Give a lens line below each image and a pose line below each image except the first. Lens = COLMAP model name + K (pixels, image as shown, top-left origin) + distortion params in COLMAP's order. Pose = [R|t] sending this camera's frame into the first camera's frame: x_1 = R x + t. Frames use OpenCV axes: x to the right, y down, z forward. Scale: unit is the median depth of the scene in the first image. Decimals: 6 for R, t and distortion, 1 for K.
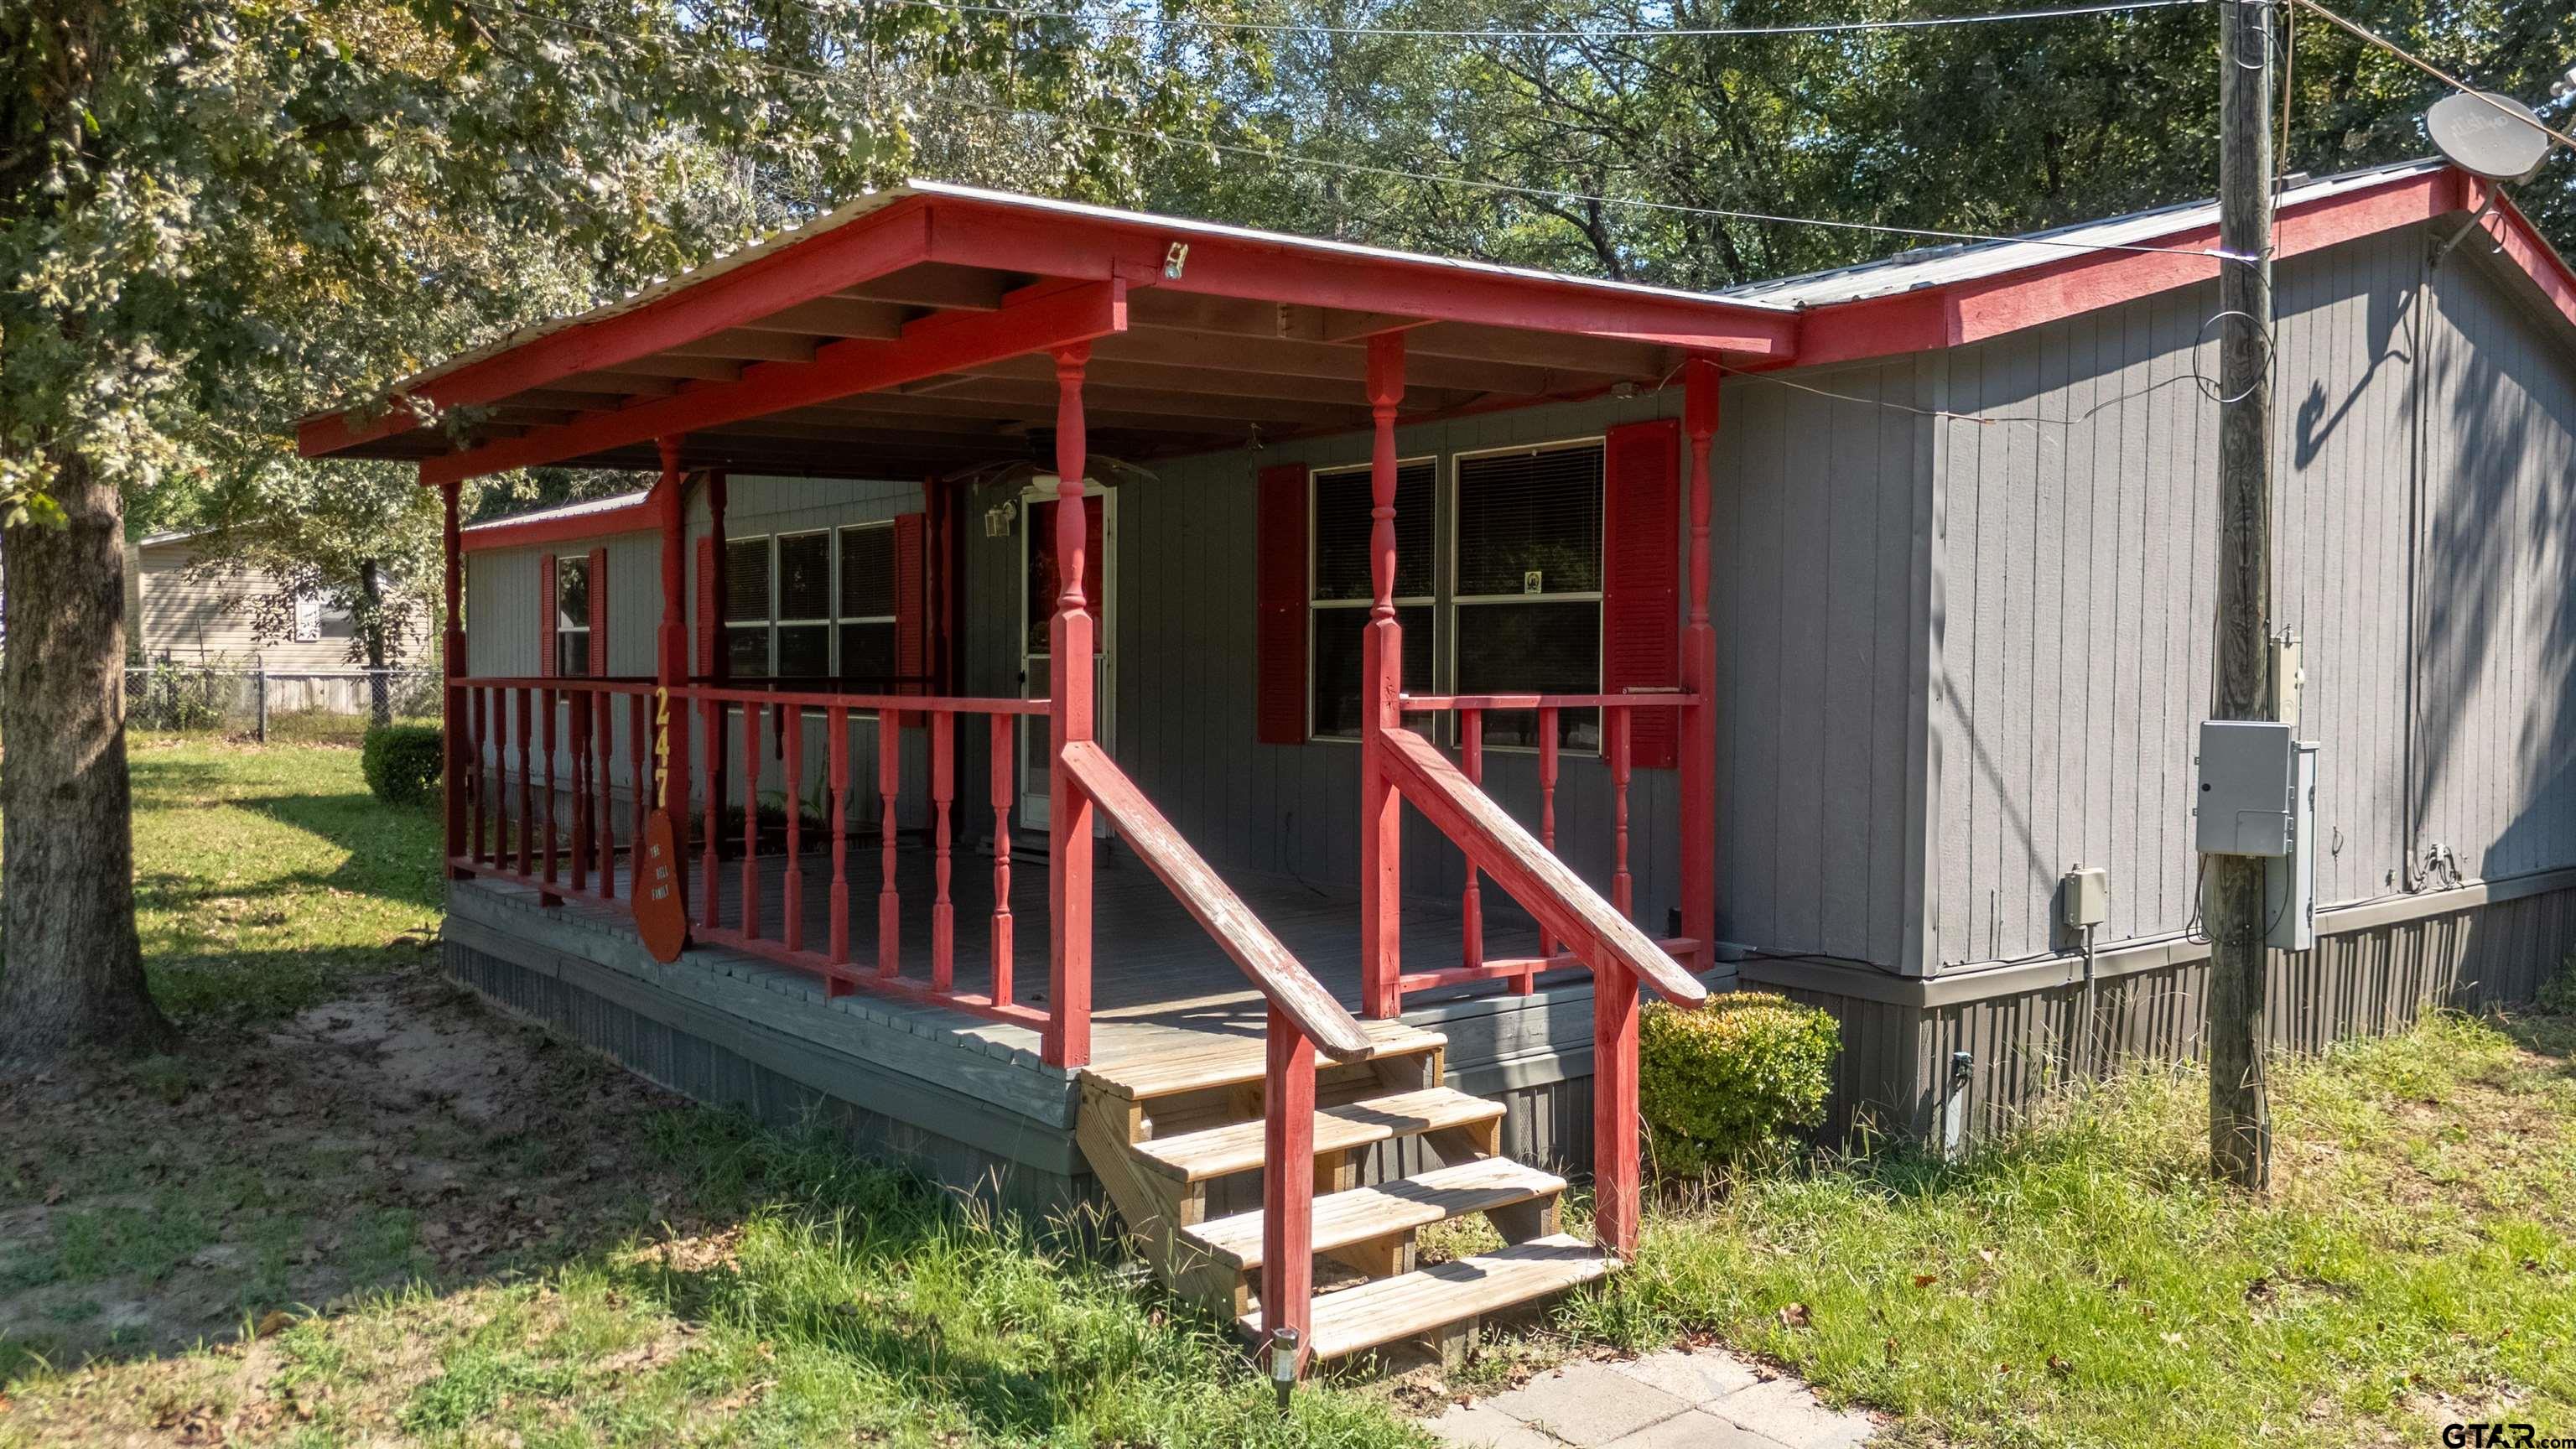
lens RADIAL K [[1868.8, 0, 1288.0], [0, 1868.8, 724.5], [0, 0, 1]] dist [0.052129, -0.057251]
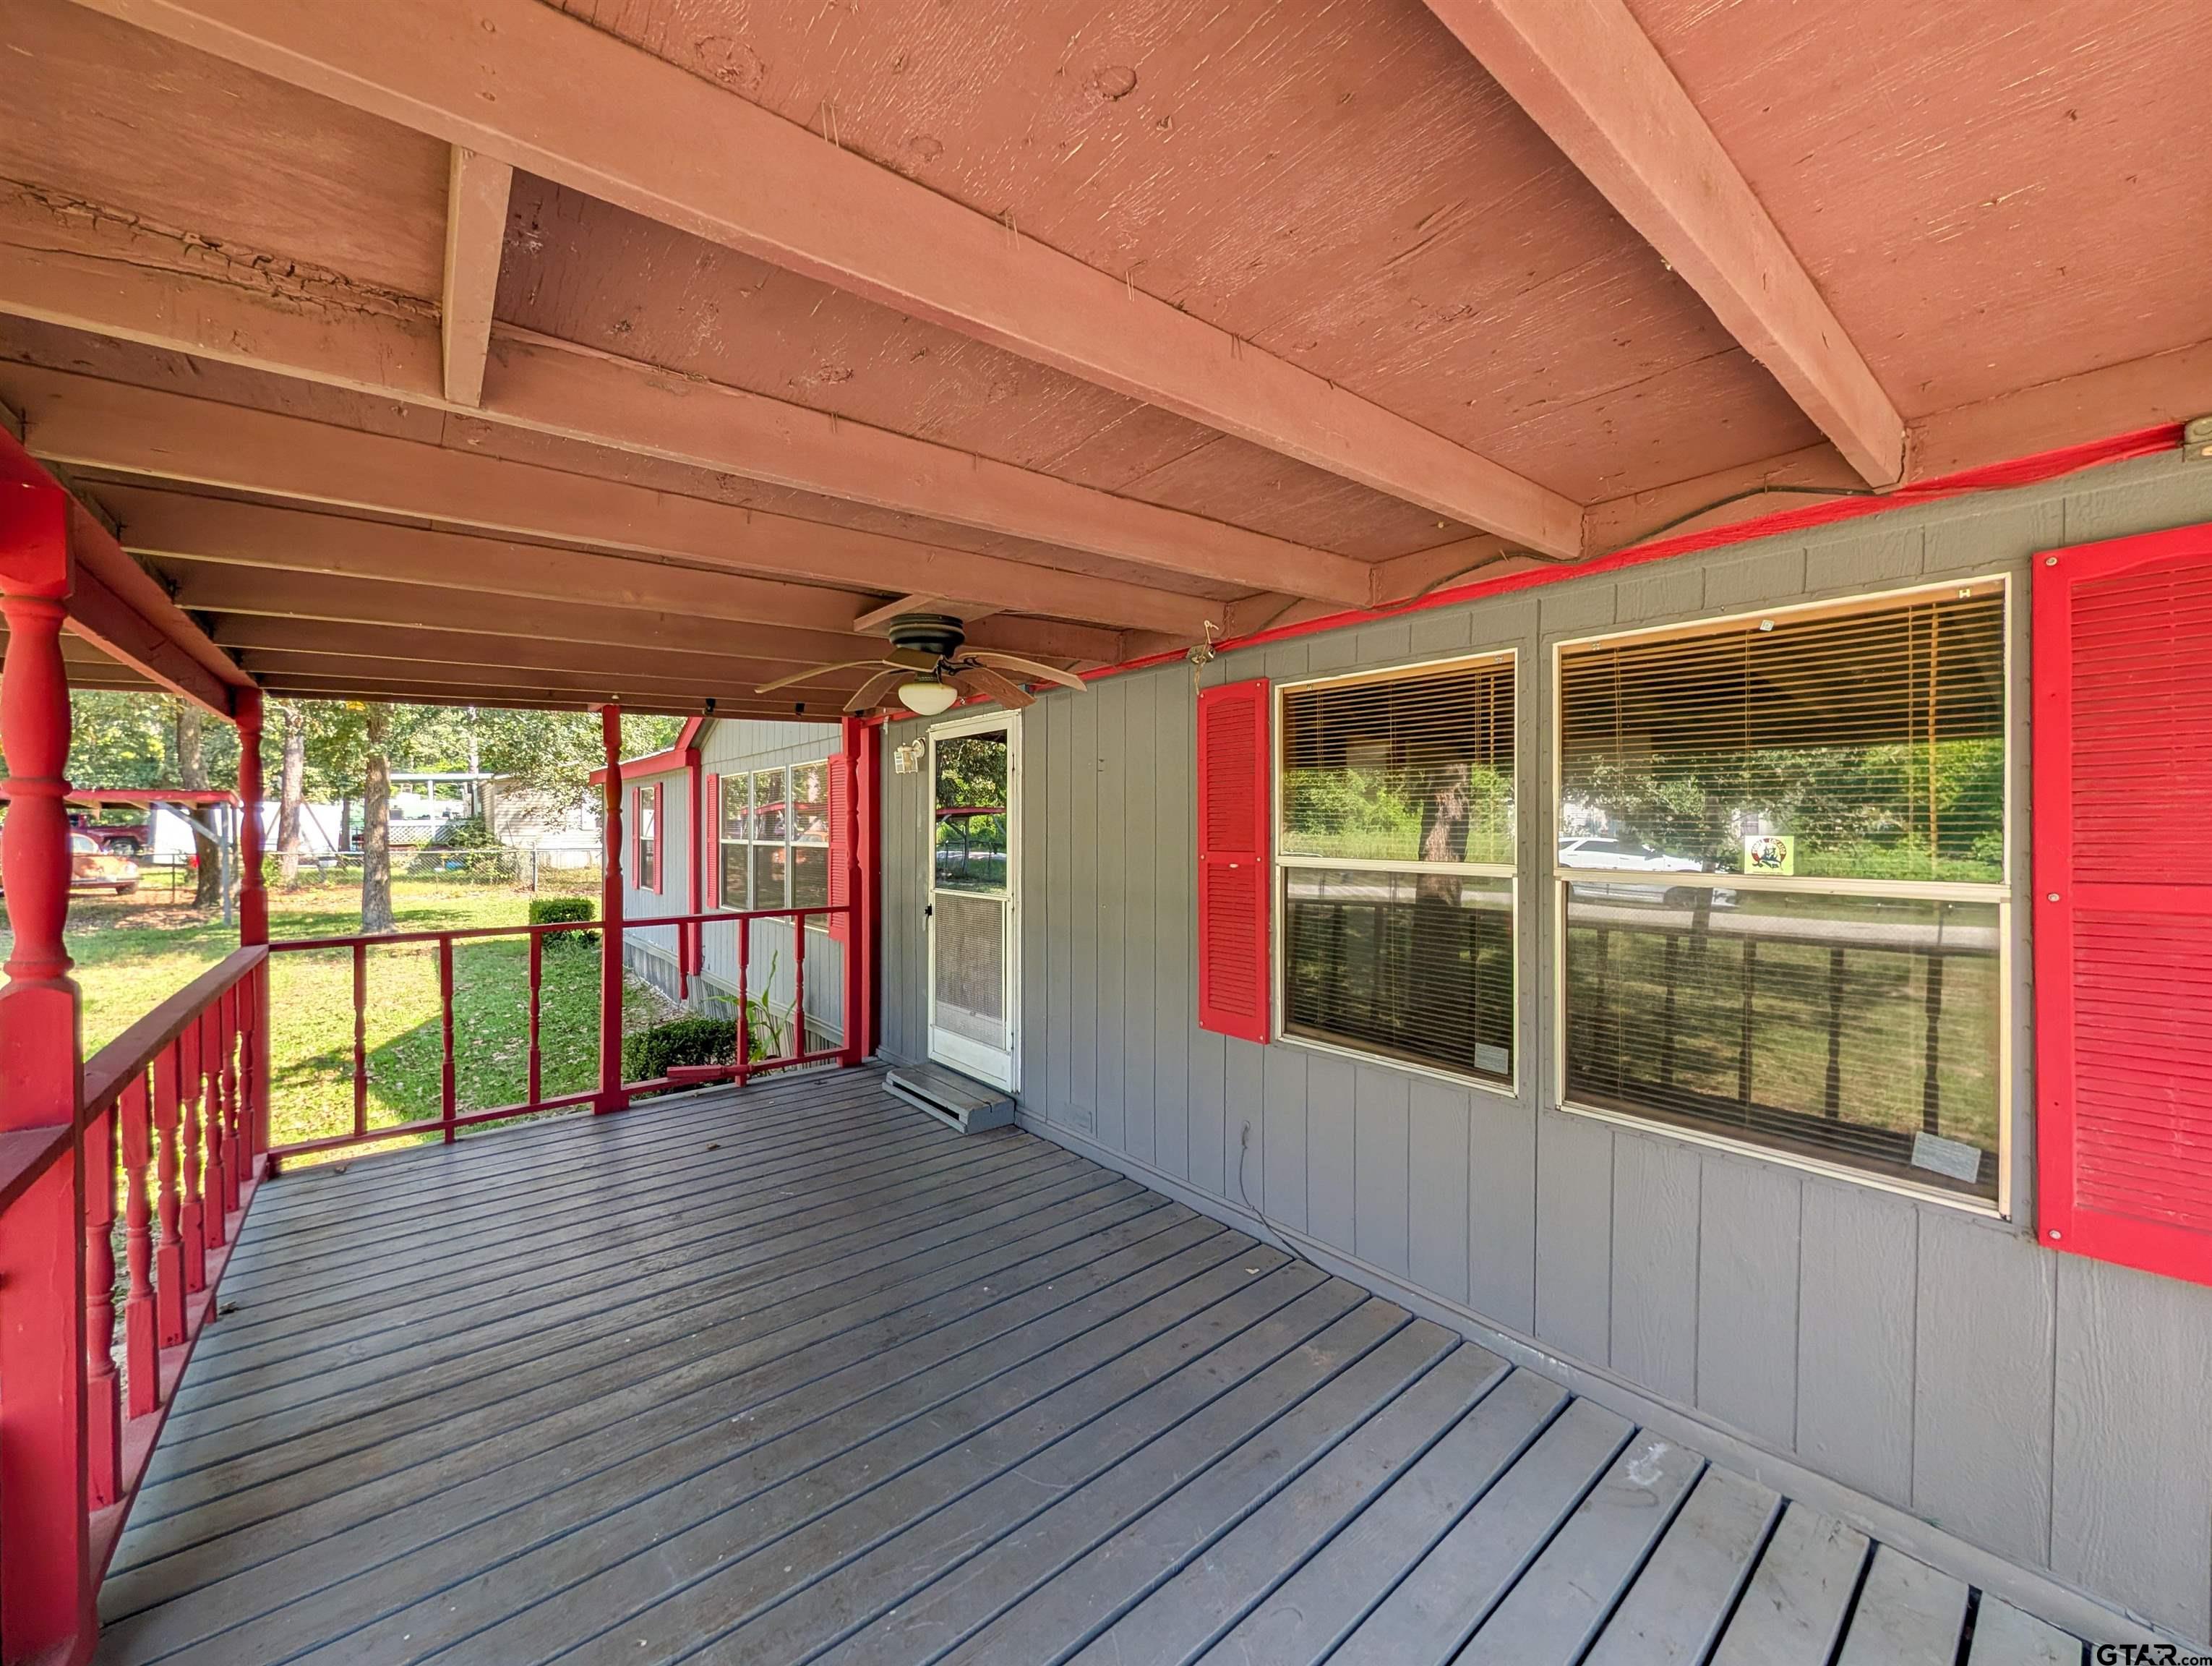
lens RADIAL K [[857.7, 0, 1106.0], [0, 857.7, 833.0], [0, 0, 1]] dist [0.000343, -0.000159]
pose [[0.999951, -0.005734, 0.008083, -0.050518], [0.005937, 0.999664, -0.025237, -0.056890], [-0.007935, 0.025284, 0.999649, 0.544401]]
